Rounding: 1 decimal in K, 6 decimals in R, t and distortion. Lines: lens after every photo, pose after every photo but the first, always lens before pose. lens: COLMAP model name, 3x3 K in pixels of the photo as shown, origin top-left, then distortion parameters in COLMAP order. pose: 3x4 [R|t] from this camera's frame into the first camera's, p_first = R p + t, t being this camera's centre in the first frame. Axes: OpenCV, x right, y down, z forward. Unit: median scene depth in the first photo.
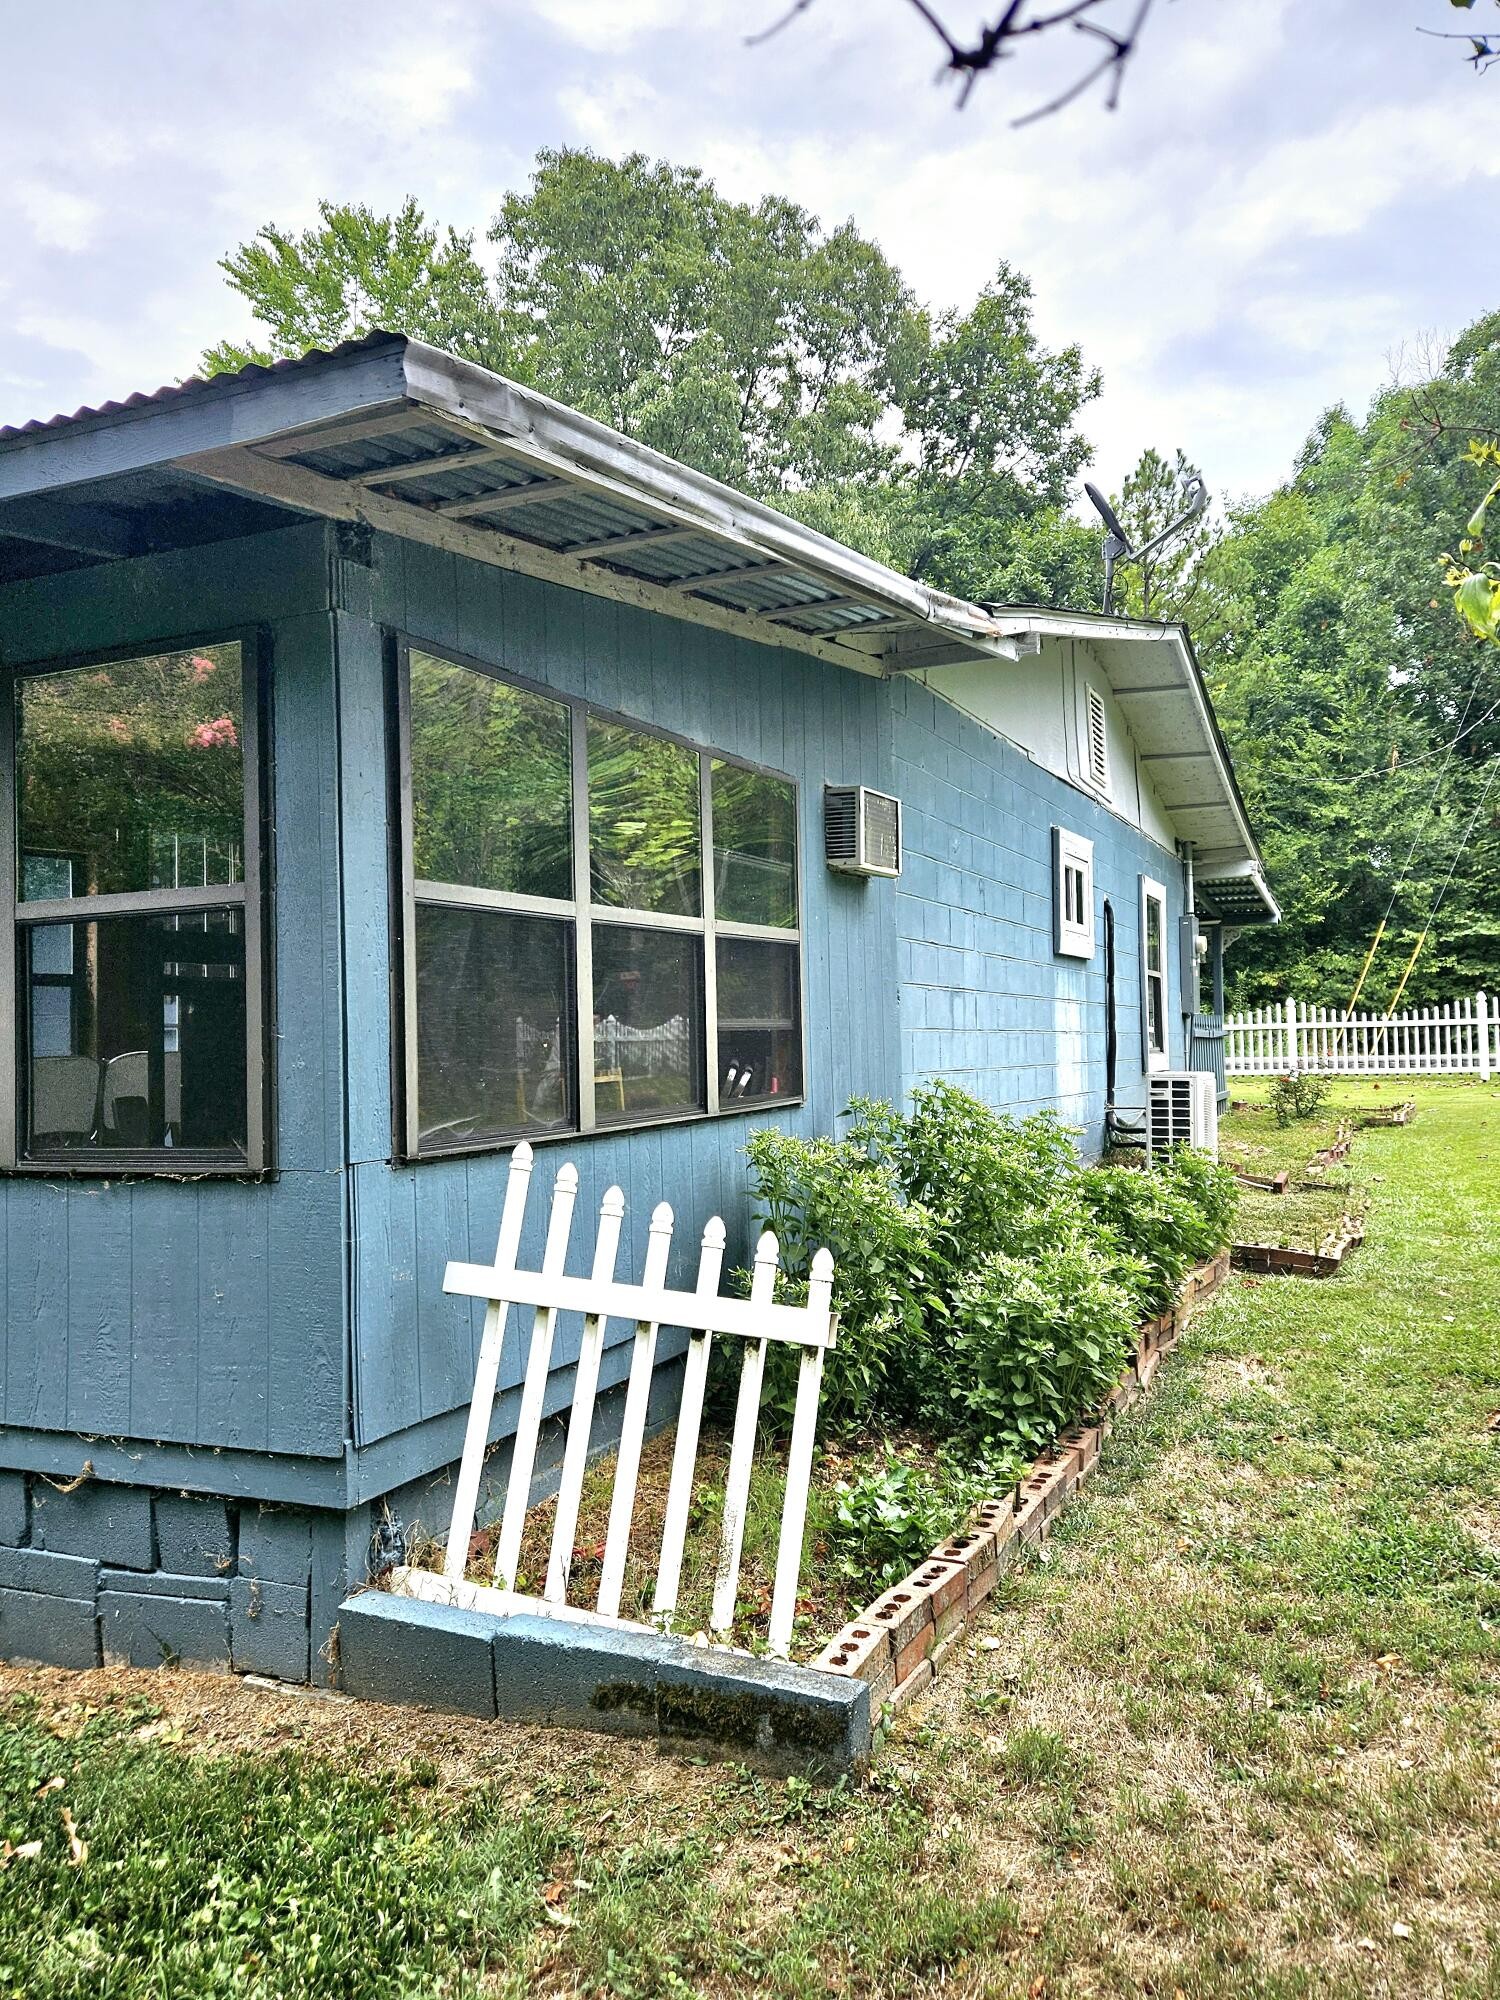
lens RADIAL K [[1495.1, 0, 750.7], [0, 1495.1, 993.7], [0, 0, 1]] dist [0.071340, -0.003672]
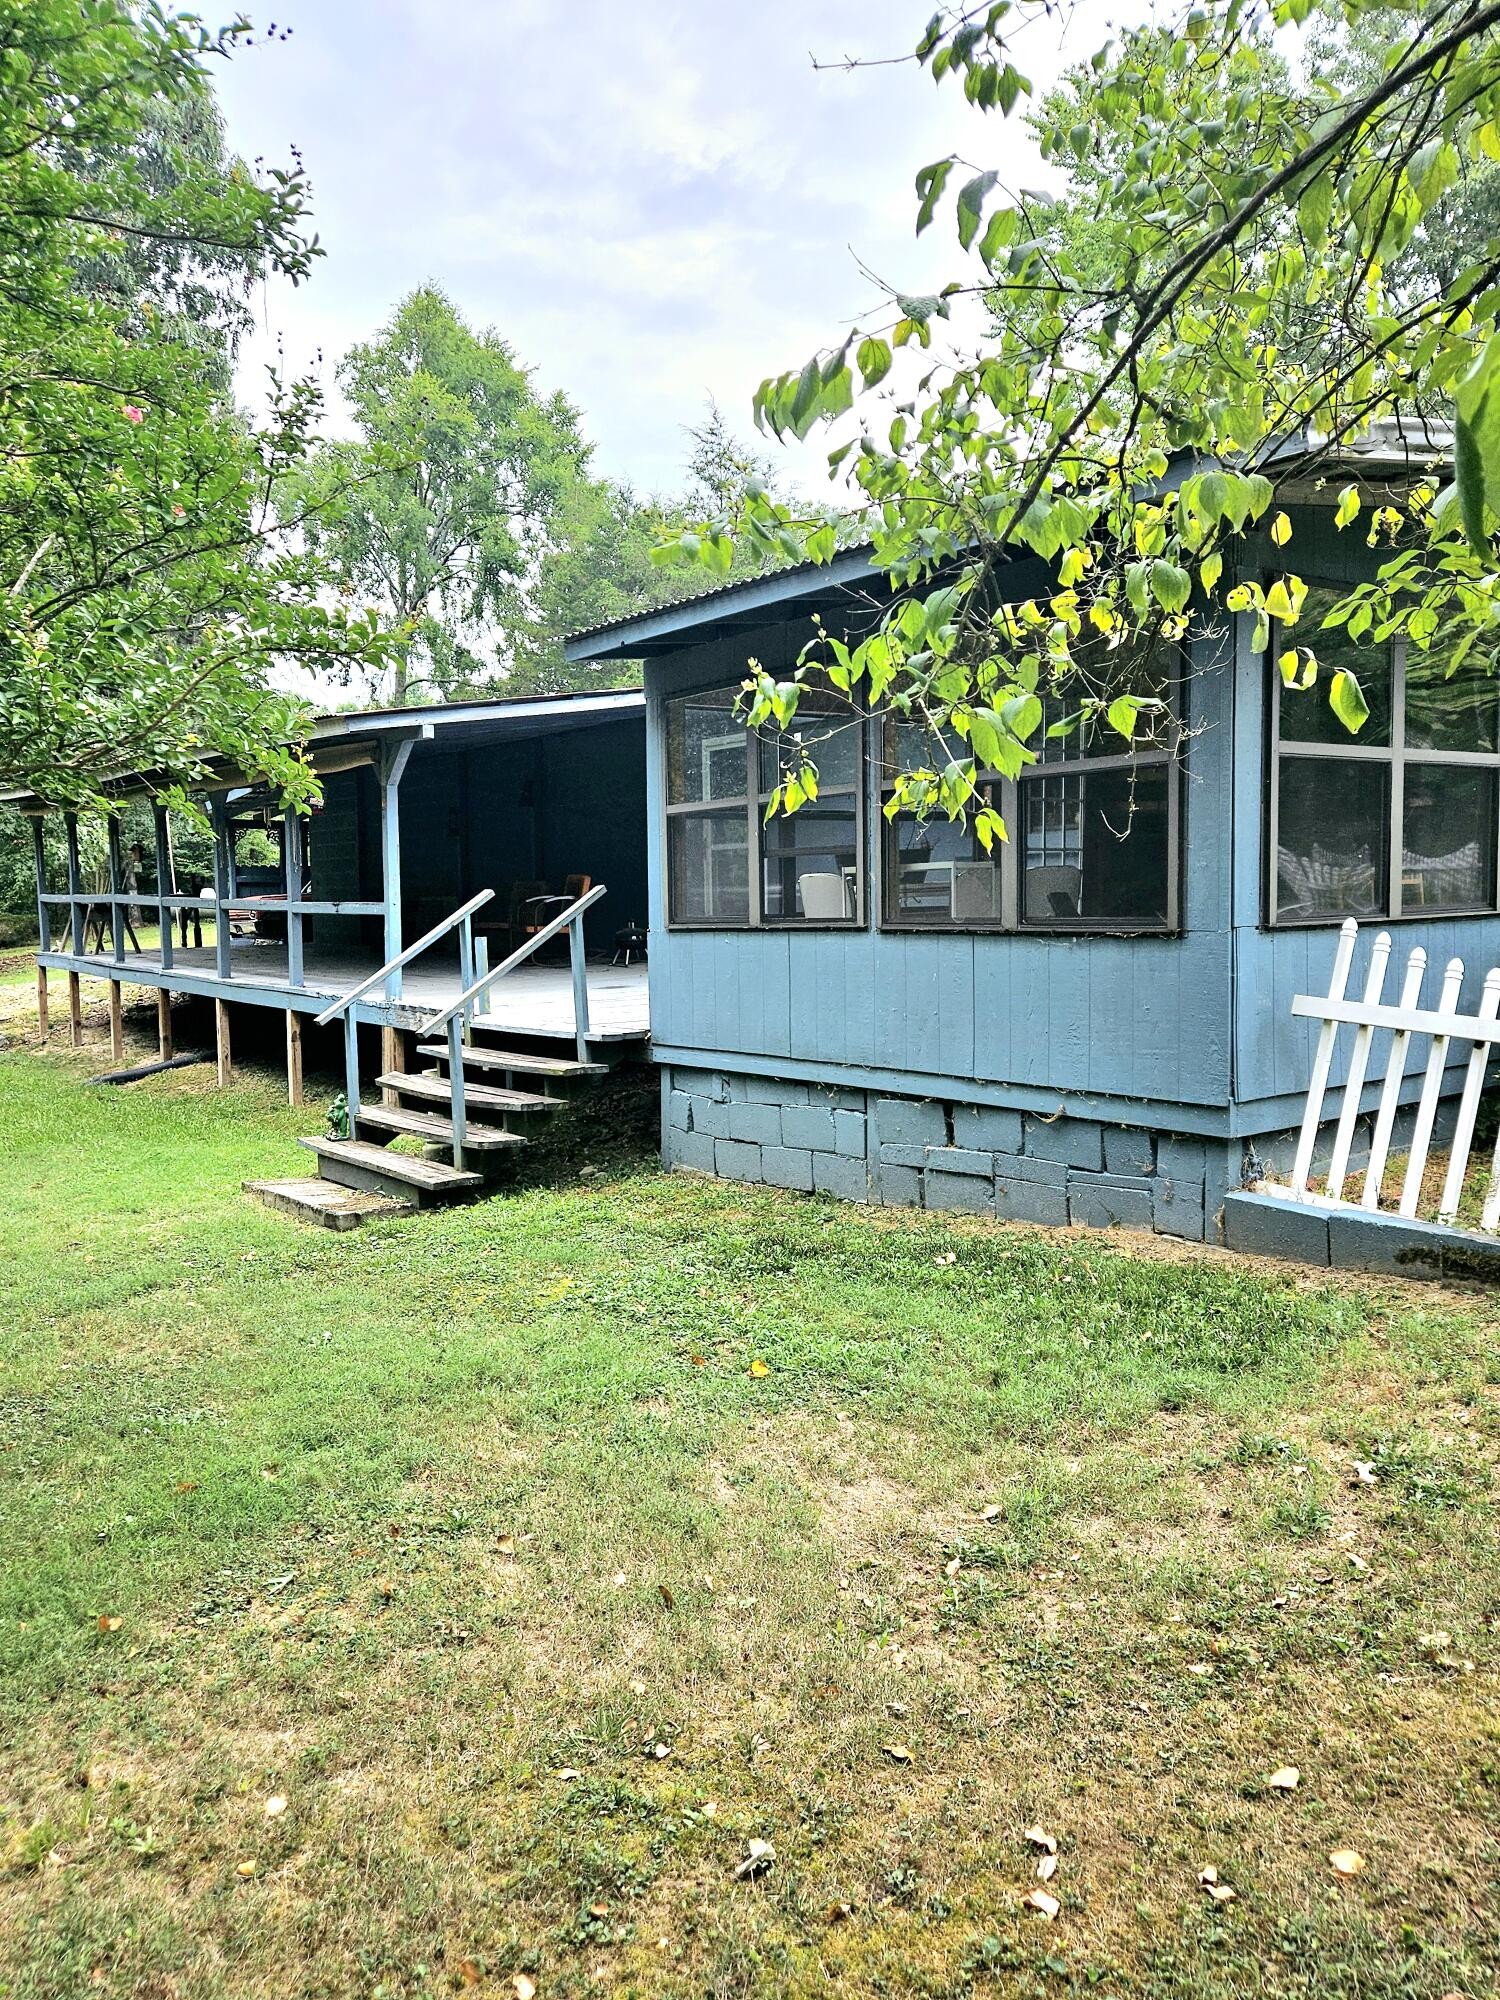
lens RADIAL K [[1495.1, 0, 750.7], [0, 1495.1, 993.7], [0, 0, 1]] dist [0.071340, -0.003672]
pose [[0.880177, 0.042801, -0.472712, 0.036972], [0.010620, 0.993901, 0.109766, 0.003182], [0.474527, -0.101634, 0.874354, -0.614454]]
